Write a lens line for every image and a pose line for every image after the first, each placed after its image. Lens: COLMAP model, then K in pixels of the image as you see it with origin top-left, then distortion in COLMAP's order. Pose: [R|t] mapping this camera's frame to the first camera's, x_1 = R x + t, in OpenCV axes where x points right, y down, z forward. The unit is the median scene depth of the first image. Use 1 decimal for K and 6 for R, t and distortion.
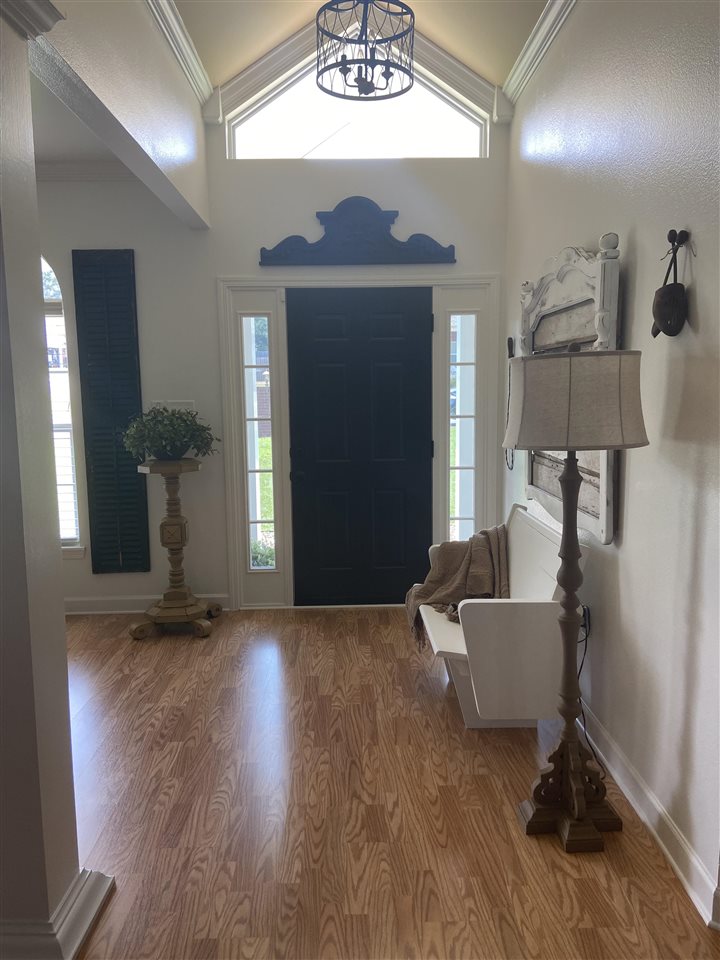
lens RADIAL K [[725.2, 0, 361.0], [0, 725.2, 479.5], [0, 0, 1]] dist [0.070956, -0.023924]
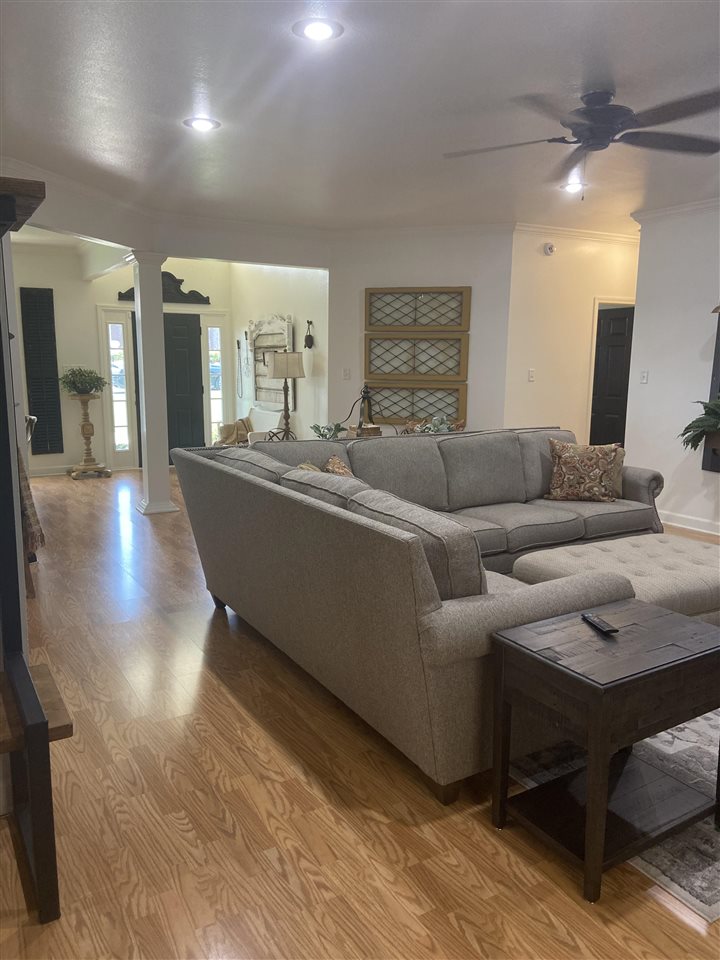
lens RADIAL K [[725.2, 0, 357.7], [0, 725.2, 483.5], [0, 0, 1]] dist [0.070956, -0.023924]
pose [[0.871291, -0.066372, 0.486257, -0.729821], [0.048070, 0.997590, 0.050034, 0.191111], [-0.488406, -0.020220, 0.872382, -1.425579]]
